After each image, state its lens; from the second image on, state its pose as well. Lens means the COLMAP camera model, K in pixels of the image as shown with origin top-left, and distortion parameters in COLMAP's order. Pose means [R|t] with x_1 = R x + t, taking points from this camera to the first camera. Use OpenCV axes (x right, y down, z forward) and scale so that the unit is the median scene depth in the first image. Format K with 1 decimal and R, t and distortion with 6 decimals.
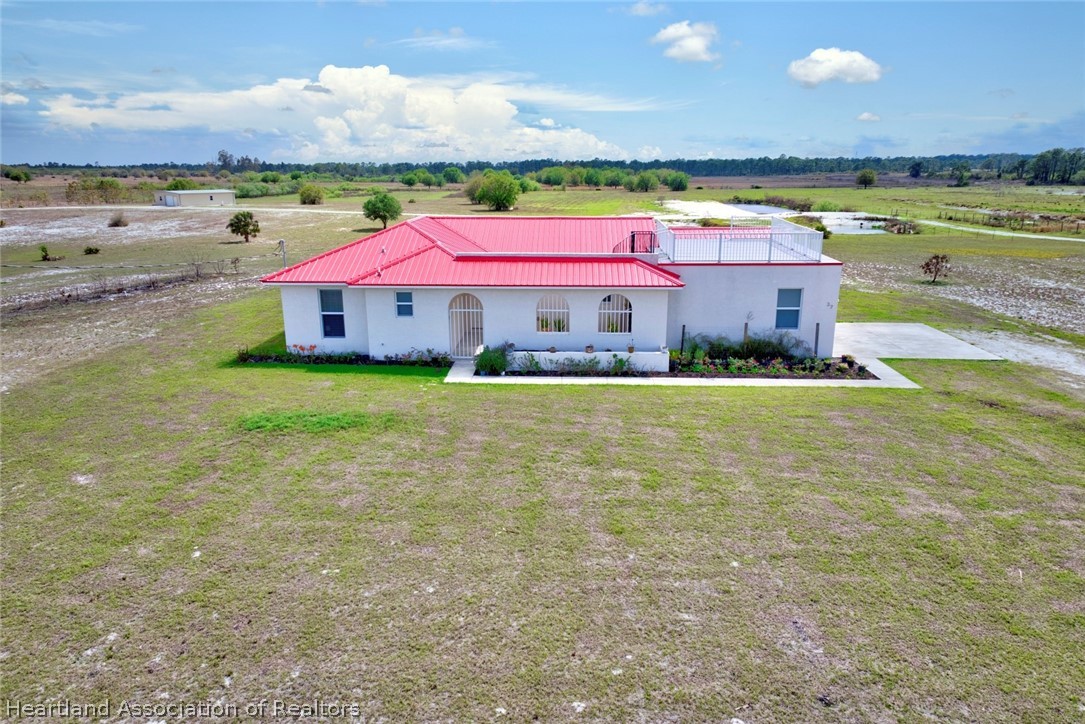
lens RADIAL K [[726.1, 0, 543.9], [0, 726.1, 359.3], [0, 0, 1]] dist [0.064162, -0.030142]
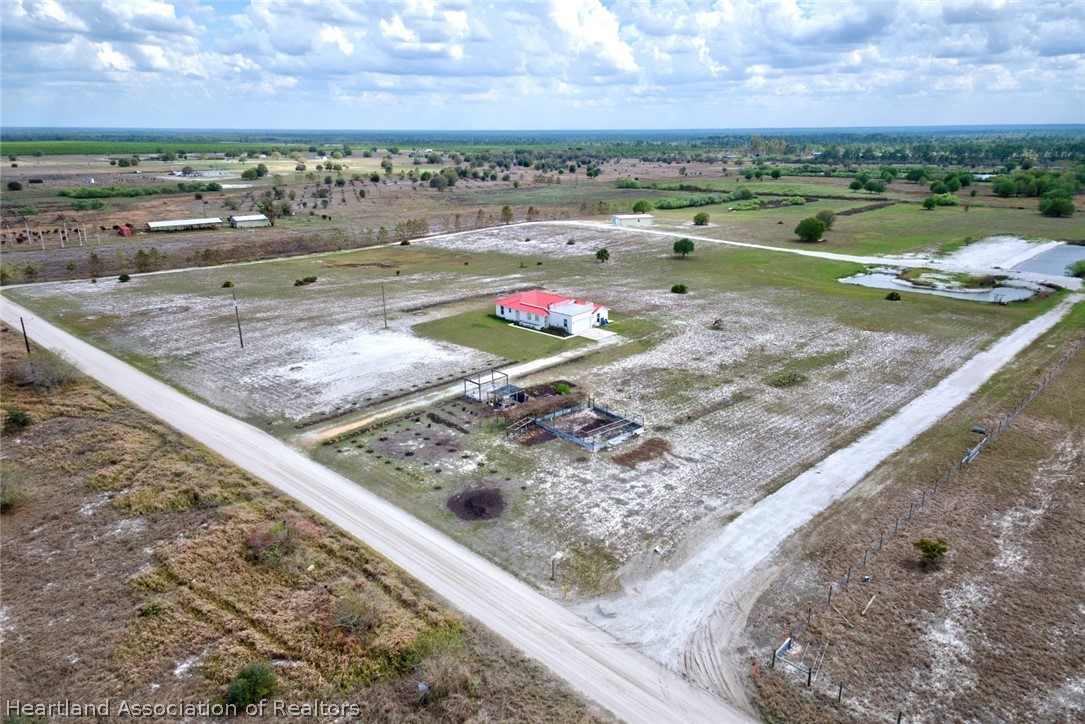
lens RADIAL K [[726.1, 0, 541.4], [0, 726.1, 363.0], [0, 0, 1]] dist [0.064162, -0.030142]
pose [[0.753163, 0.201298, -0.626278, 3.706621], [-0.165597, 0.979389, 0.115647, -0.381172], [0.636649, 0.016609, 0.770974, -3.264751]]
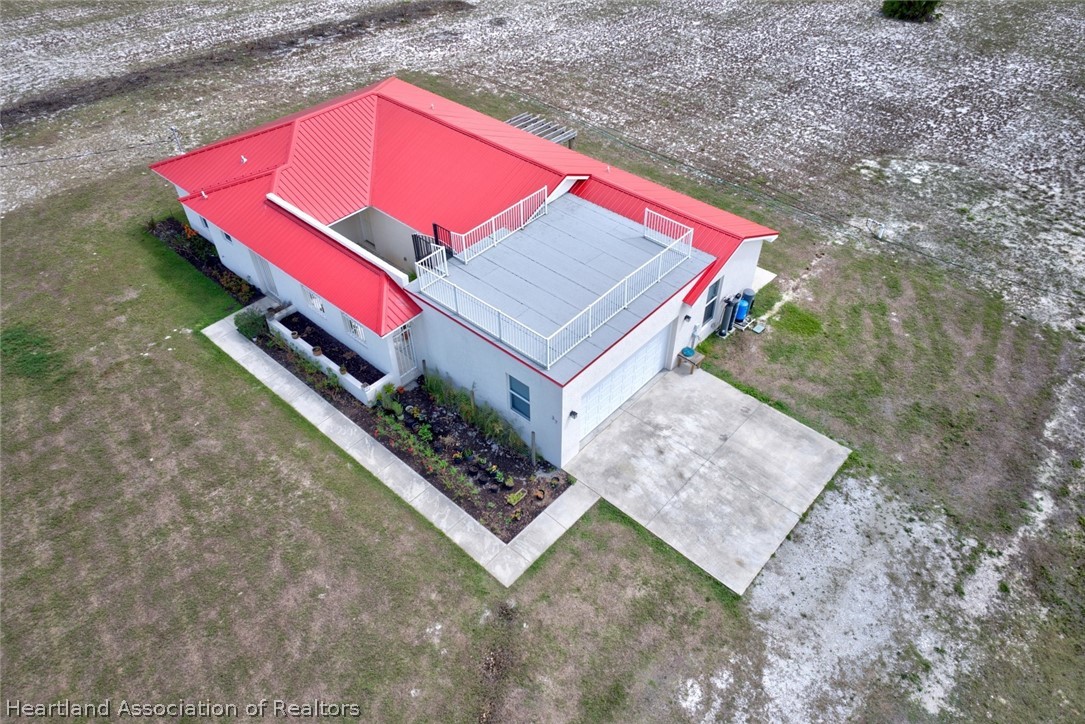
lens RADIAL K [[726.1, 0, 546.5], [0, 726.1, 360.5], [0, 0, 1]] dist [0.064162, -0.030142]
pose [[0.769790, 0.429242, -0.472414, 0.759330], [-0.157450, 0.844940, 0.511161, -0.545119], [0.618573, -0.319105, 0.718010, 0.491761]]
